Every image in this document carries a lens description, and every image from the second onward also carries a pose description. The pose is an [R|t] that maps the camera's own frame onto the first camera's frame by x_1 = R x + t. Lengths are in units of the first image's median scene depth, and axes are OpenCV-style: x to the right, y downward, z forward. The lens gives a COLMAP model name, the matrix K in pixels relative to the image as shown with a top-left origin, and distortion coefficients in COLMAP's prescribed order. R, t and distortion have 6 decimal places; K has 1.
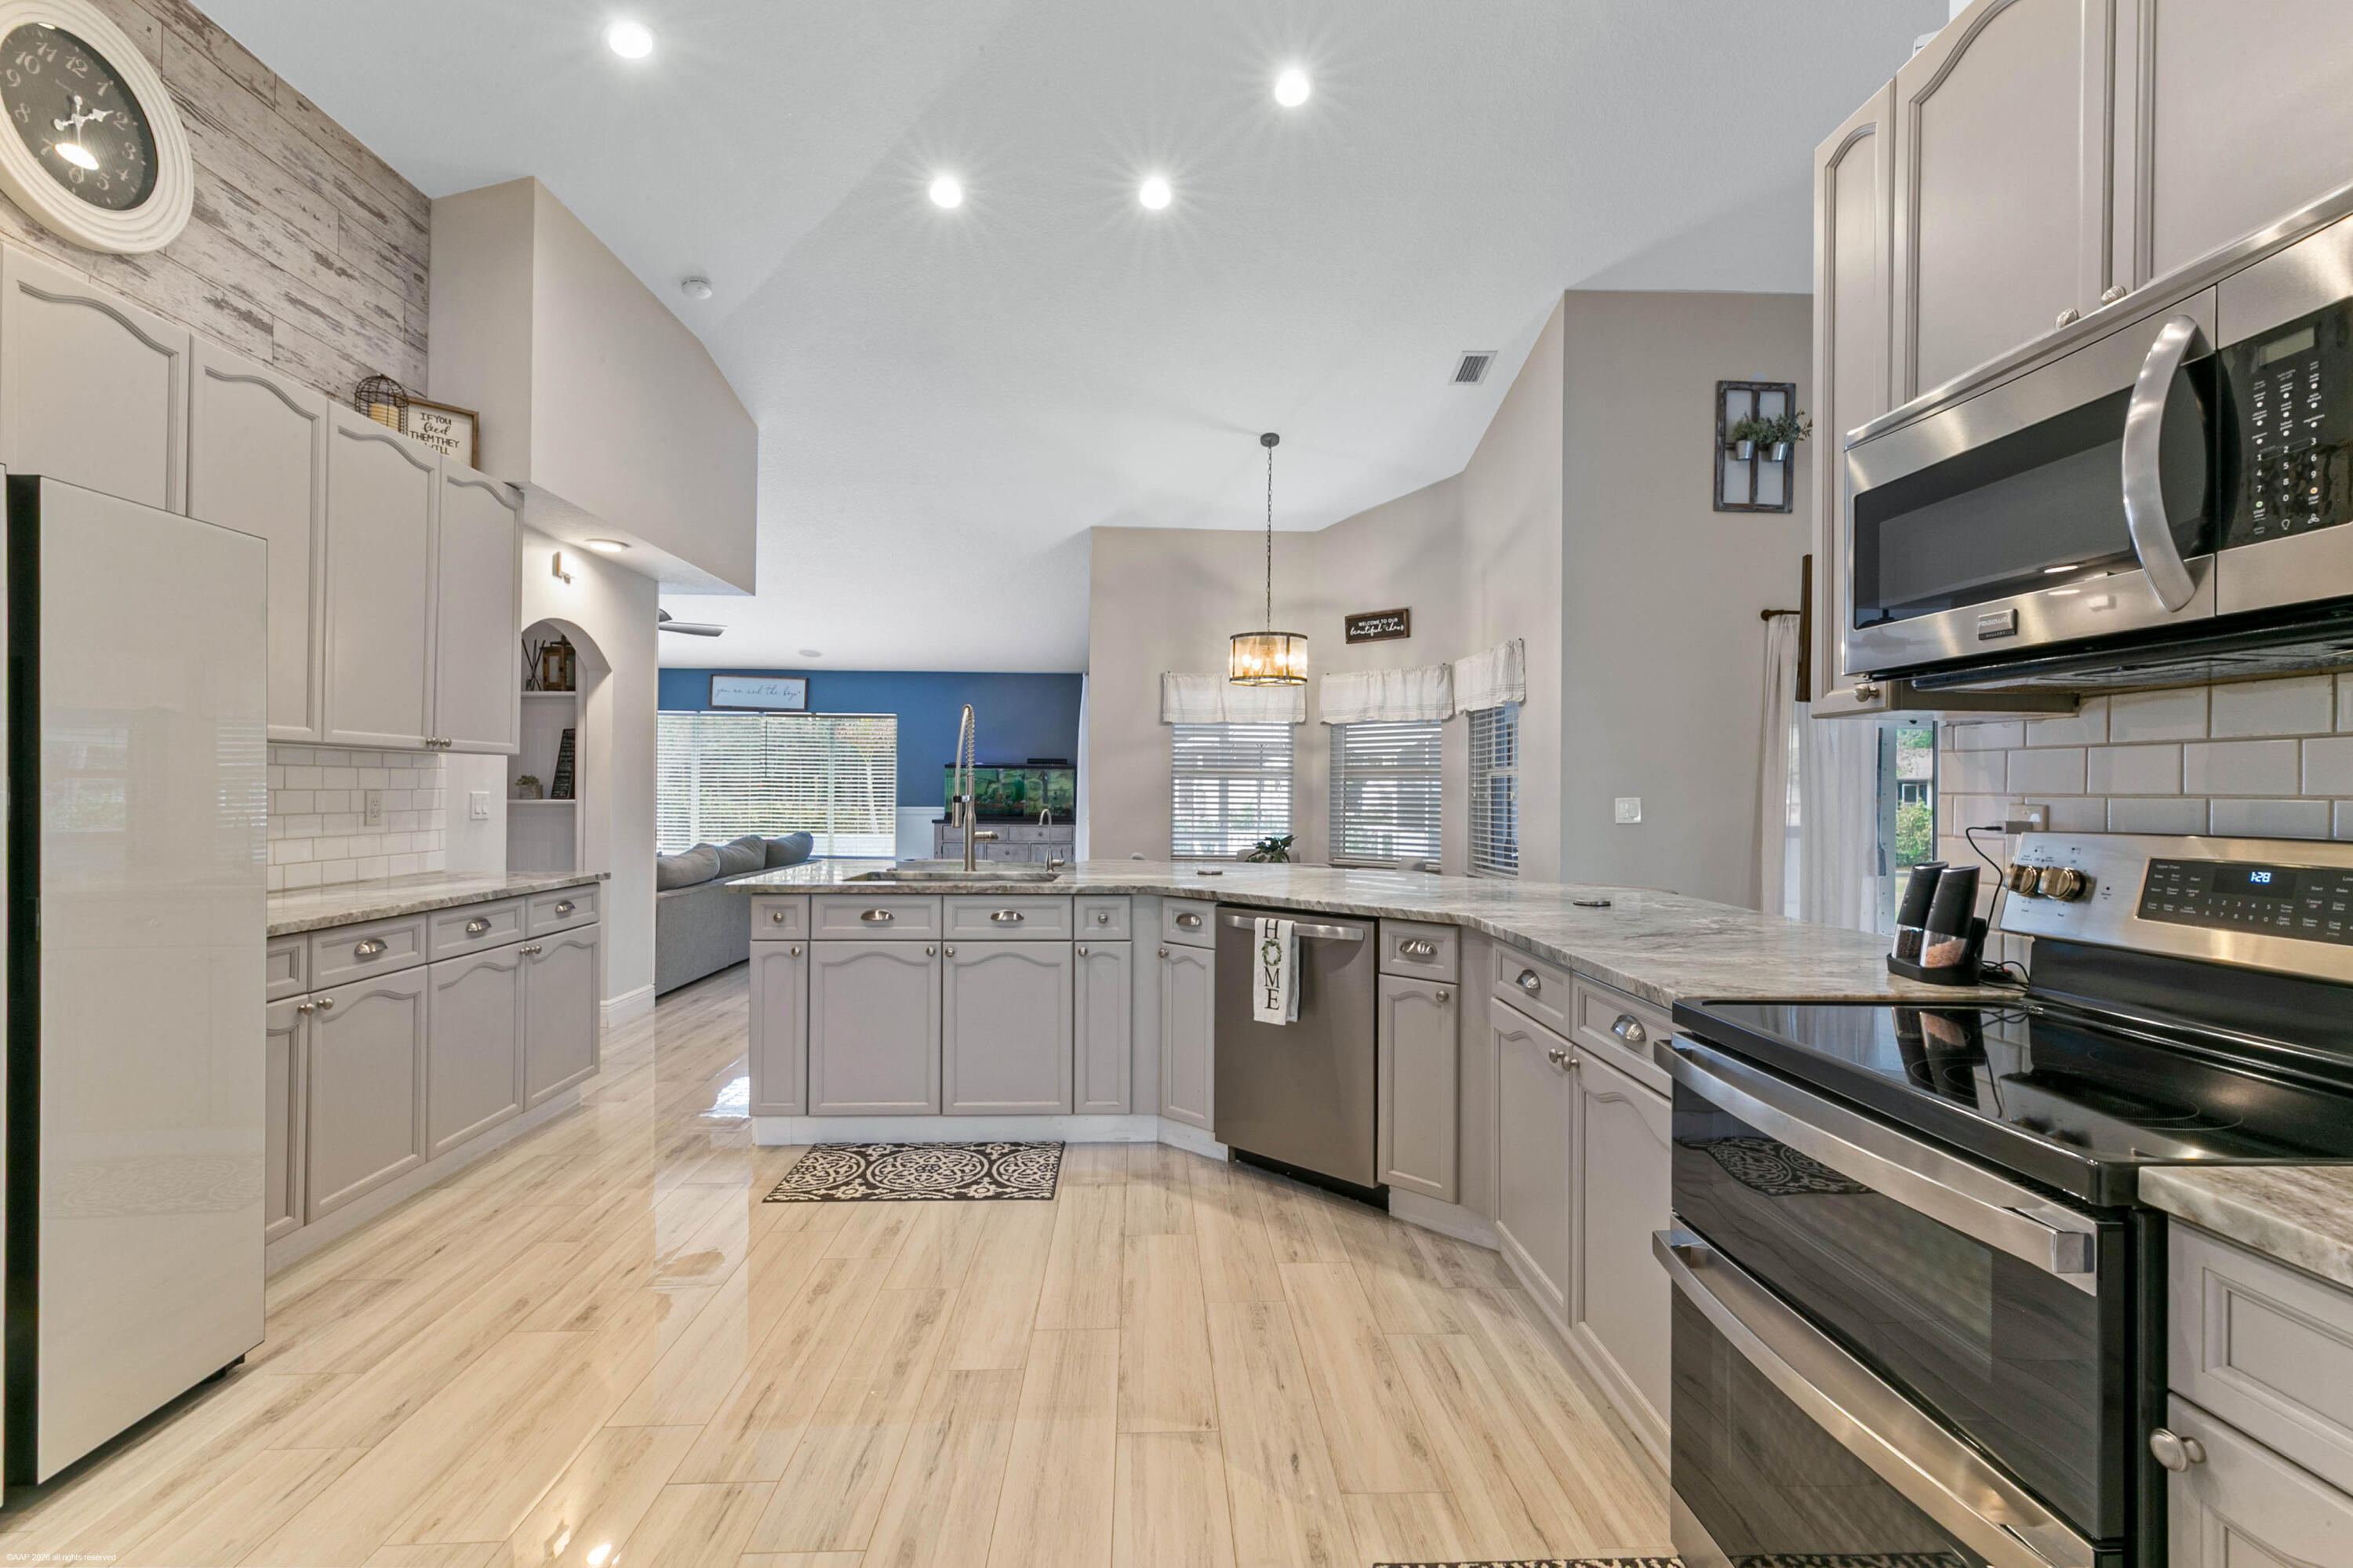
lens RADIAL K [[1059.6, 0, 1182.2], [0, 1059.6, 782.5], [0, 0, 1]] dist [0.007226, -0.001178]
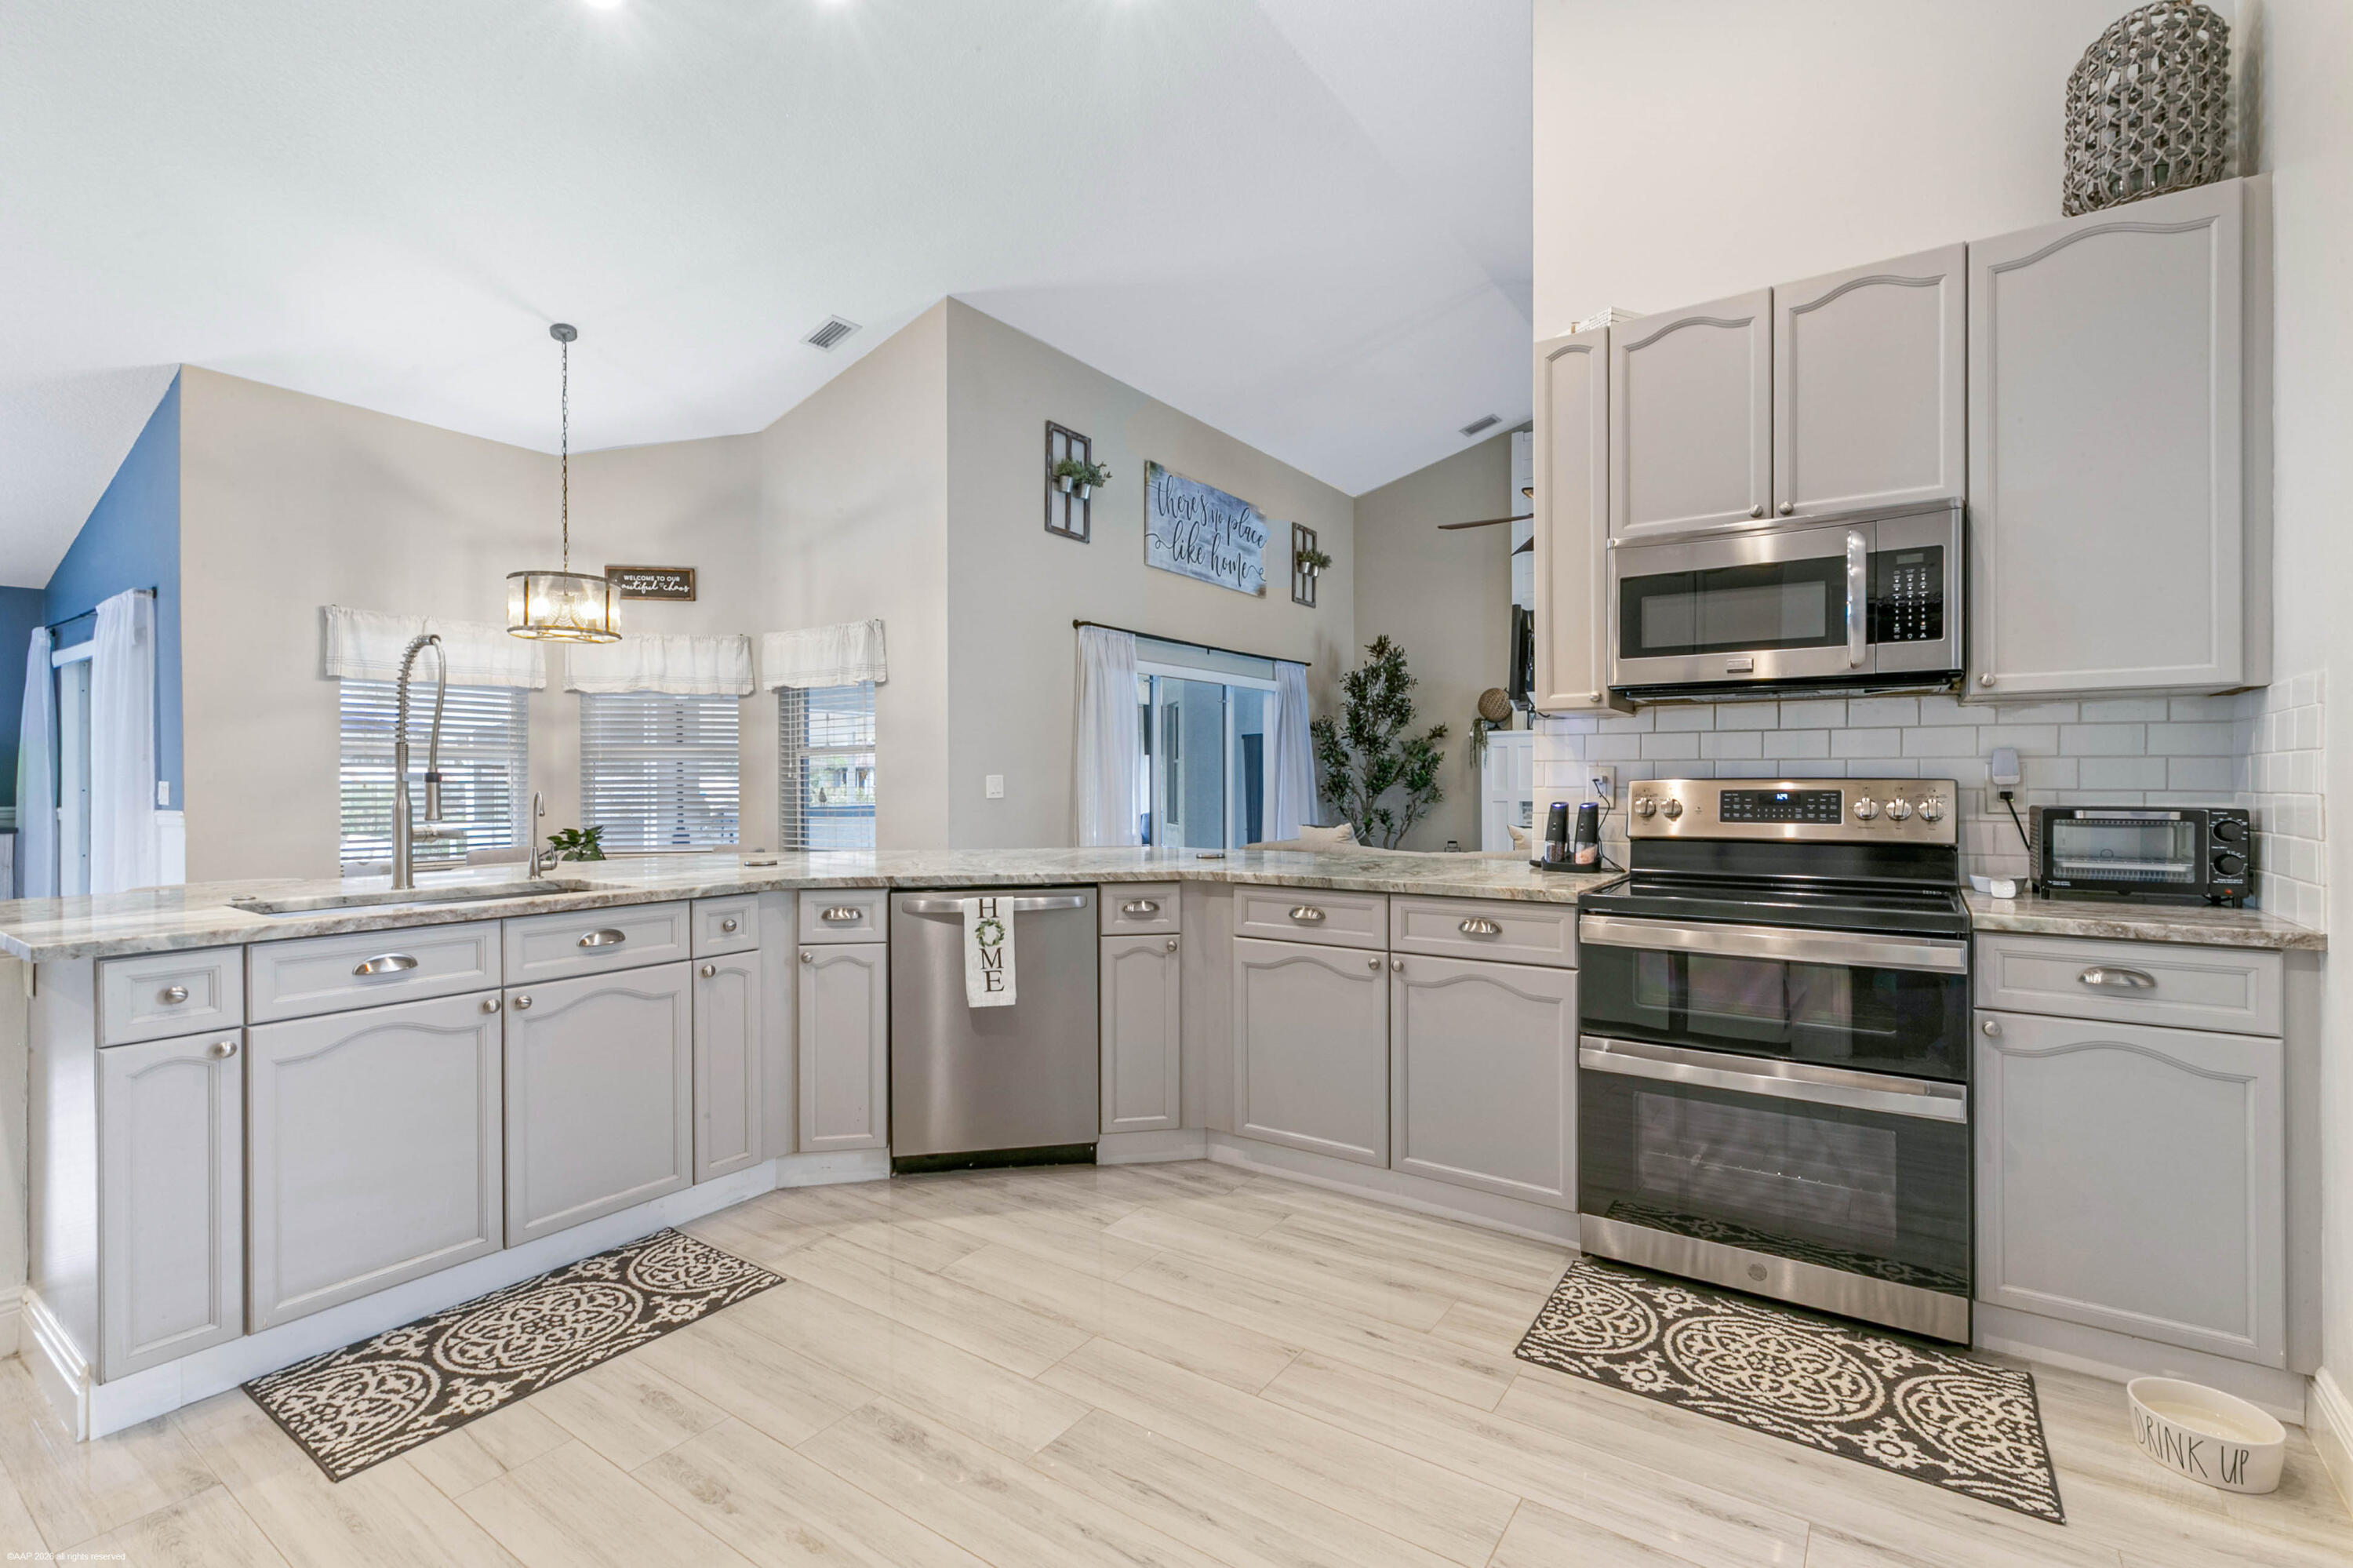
lens RADIAL K [[1059.6, 0, 1176.8], [0, 1059.6, 781.4], [0, 0, 1]] dist [0.007226, -0.001178]
pose [[0.595465, -0.009054, 0.803330, -0.517850], [0.001268, 0.999946, 0.010330, 0.013548], [-0.803380, -0.005132, 0.595444, 0.268133]]
